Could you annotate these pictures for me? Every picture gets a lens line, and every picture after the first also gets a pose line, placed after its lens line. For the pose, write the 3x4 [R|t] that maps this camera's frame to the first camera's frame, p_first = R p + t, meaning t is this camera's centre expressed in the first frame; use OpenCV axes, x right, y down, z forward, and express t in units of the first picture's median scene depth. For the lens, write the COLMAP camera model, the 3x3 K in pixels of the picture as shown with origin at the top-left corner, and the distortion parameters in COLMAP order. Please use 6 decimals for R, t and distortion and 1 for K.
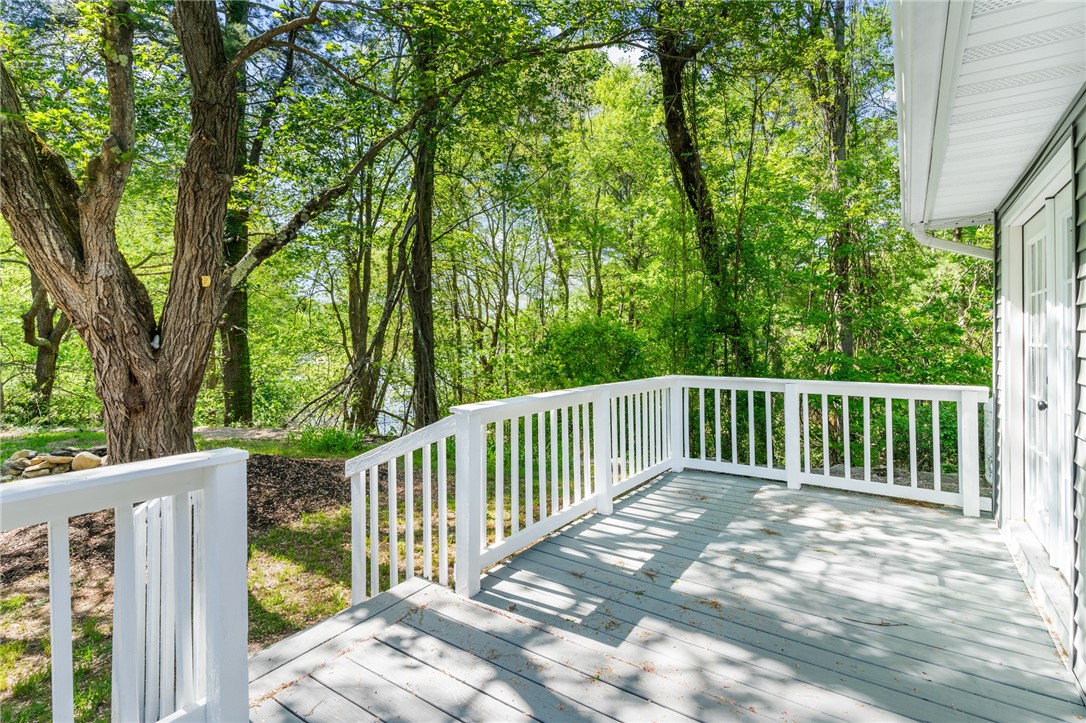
lens RADIAL K [[521.5, 0, 543.6], [0, 521.5, 349.7], [0, 0, 1]] dist [0.000311, -0.000253]
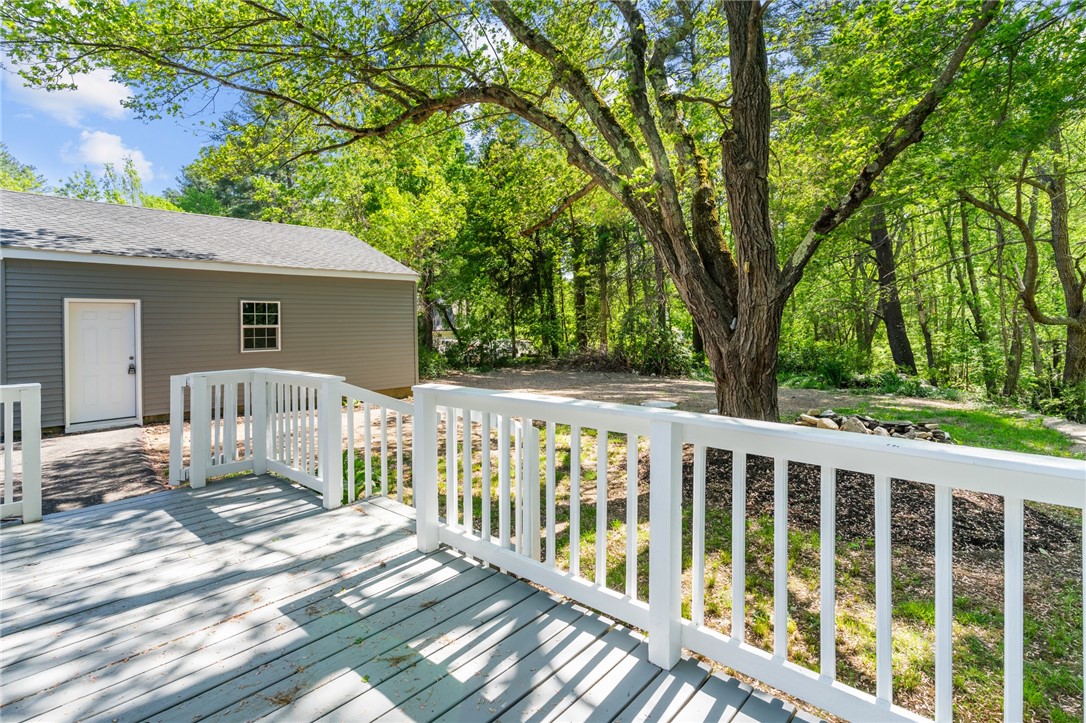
lens RADIAL K [[556.5, 0, 559.3], [0, 556.5, 328.2], [0, 0, 1]] dist [-0.000141, 0.000020]
pose [[-0.134414, 0.010757, -0.990867, 0.872490], [-0.008237, 0.999894, 0.011972, -0.026224], [0.990891, 0.009771, -0.134312, 1.251207]]
